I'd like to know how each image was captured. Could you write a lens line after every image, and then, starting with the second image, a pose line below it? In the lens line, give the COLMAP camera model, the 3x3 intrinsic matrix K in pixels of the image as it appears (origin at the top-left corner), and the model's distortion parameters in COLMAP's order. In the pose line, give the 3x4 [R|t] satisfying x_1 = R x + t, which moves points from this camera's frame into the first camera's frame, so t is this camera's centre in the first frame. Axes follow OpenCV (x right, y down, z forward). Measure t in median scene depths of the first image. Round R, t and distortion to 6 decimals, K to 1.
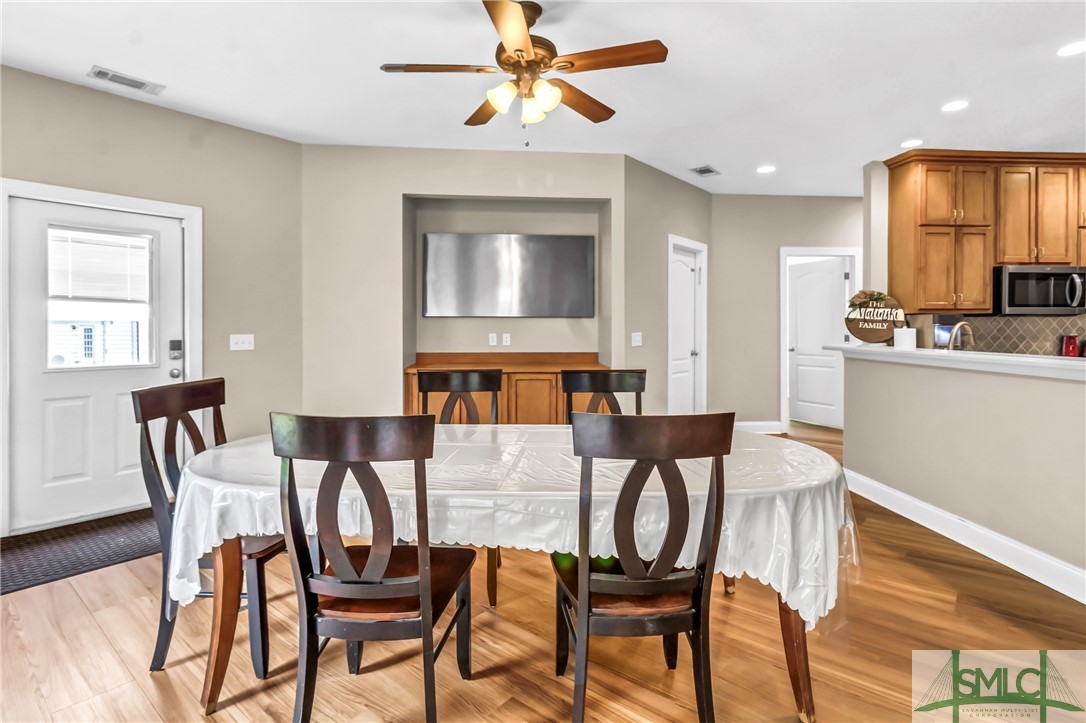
lens RADIAL K [[538.0, 0, 547.4], [0, 538.0, 332.3], [0, 0, 1]] dist [0.000262, -0.000097]
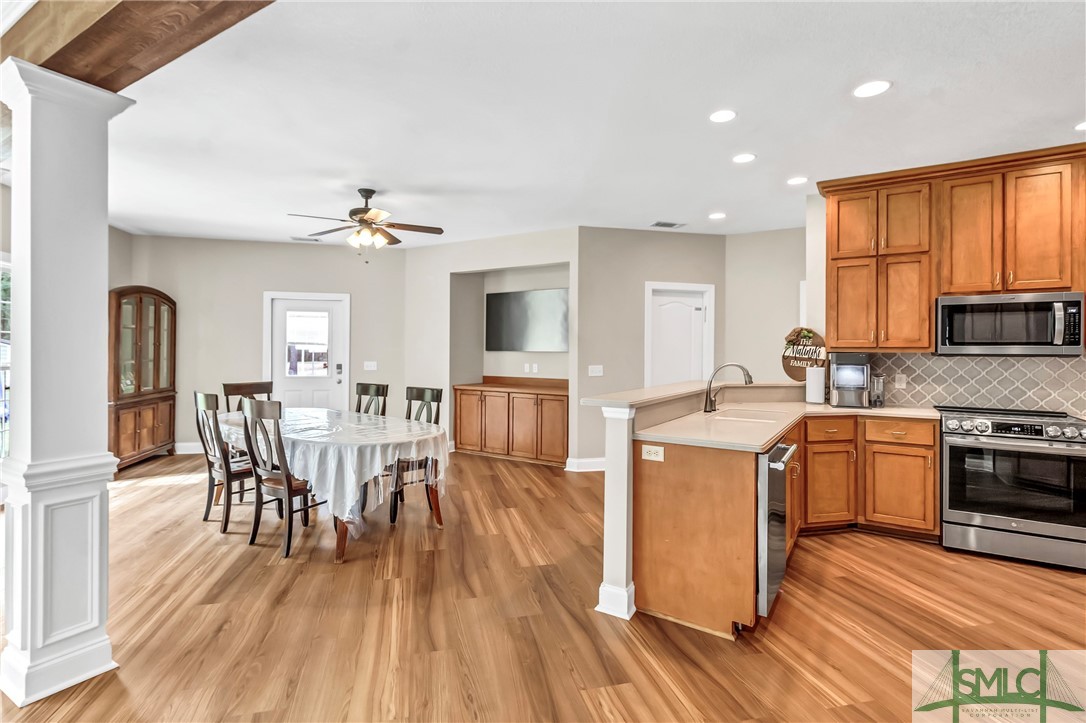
lens RADIAL K [[538.0, 0, 547.4], [0, 538.0, 332.3], [0, 0, 1]] dist [0.000262, -0.000097]
pose [[0.794186, -0.014455, -0.607503, 0.859921], [-0.013963, 0.999019, -0.042024, -0.022464], [0.607515, 0.041858, 0.793205, -0.056488]]
